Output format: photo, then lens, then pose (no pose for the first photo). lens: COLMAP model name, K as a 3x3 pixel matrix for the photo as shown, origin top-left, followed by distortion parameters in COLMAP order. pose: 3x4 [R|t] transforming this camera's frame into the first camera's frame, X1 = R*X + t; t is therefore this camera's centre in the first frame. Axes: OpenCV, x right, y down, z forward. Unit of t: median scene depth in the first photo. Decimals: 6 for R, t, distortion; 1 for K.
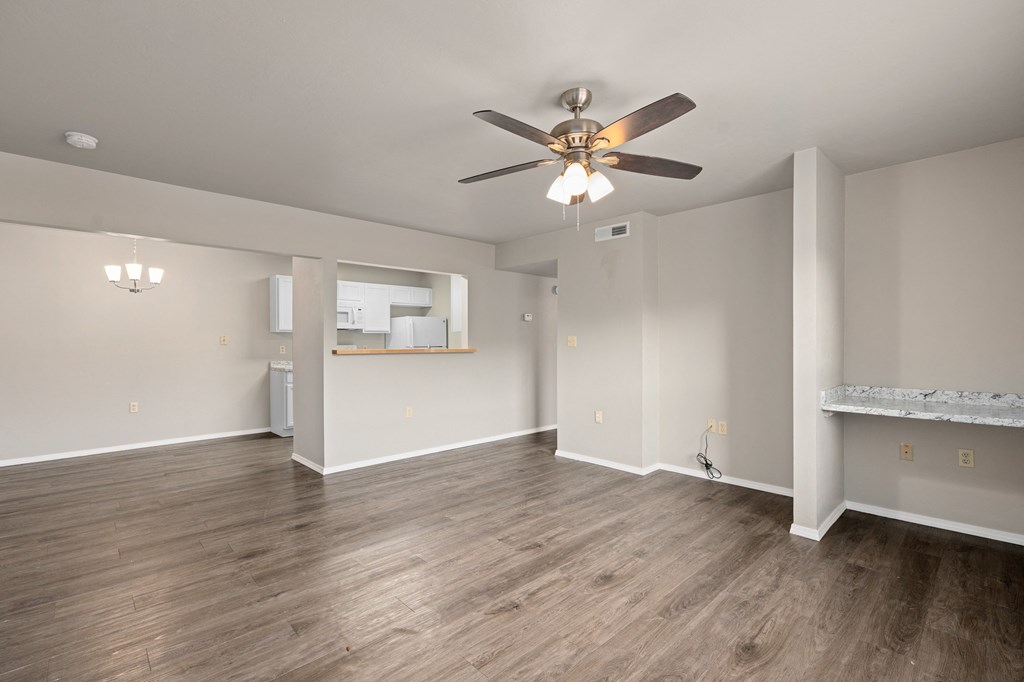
lens RADIAL K [[457.7, 0, 518.7], [0, 457.7, 344.9], [0, 0, 1]] dist [-0.004846, -0.000376]
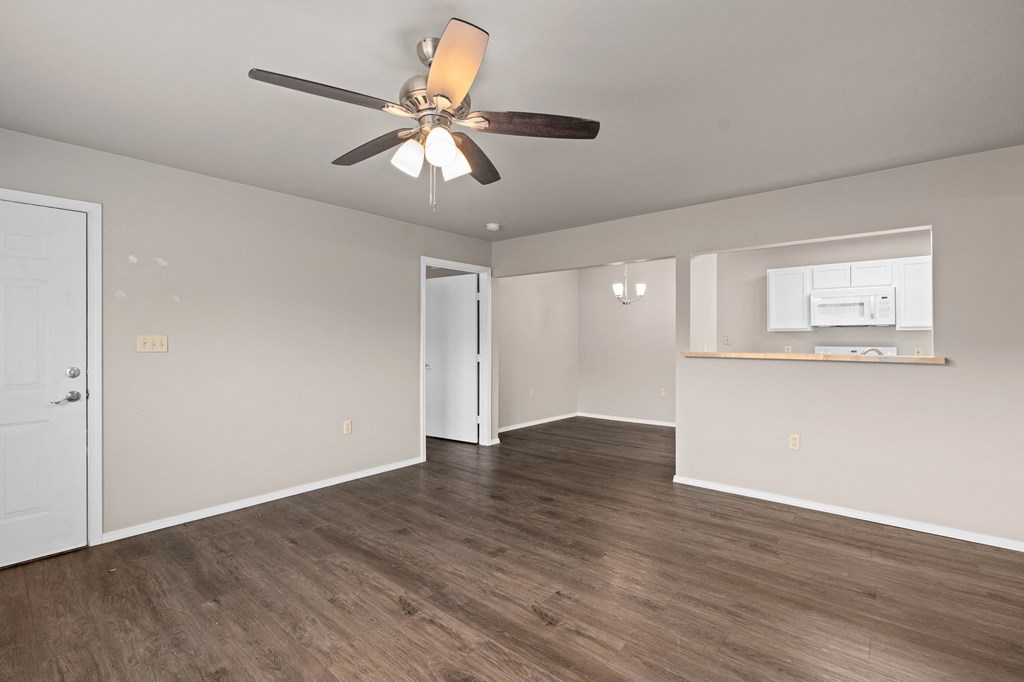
lens RADIAL K [[472.8, 0, 512.6], [0, 472.8, 336.7], [0, 0, 1]] dist [-0.013477, 0.000179]
pose [[0.089578, -0.004390, -0.995970, 0.651831], [-0.010364, 0.999932, -0.005340, -0.012935], [0.995926, 0.010801, 0.089526, 0.712194]]
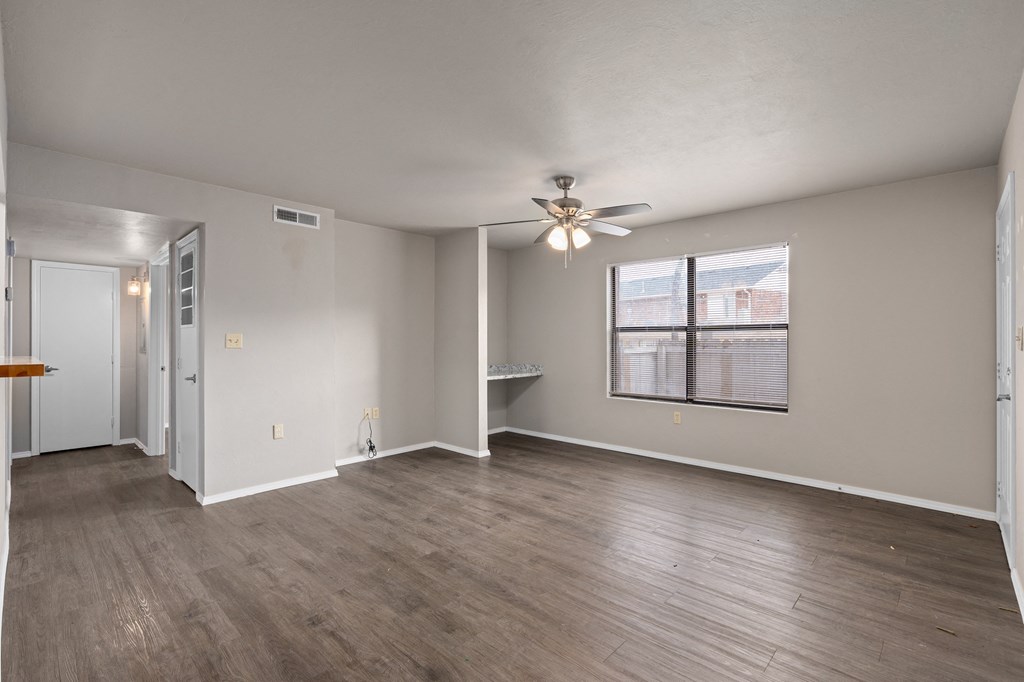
lens RADIAL K [[457.7, 0, 515.1], [0, 457.7, 337.8], [0, 0, 1]] dist [-0.004846, -0.000376]
pose [[-0.041459, 0.008820, 0.999101, -0.932290], [0.010447, 0.999910, -0.008394, -0.002641], [-0.999086, 0.010090, -0.041548, 0.826847]]
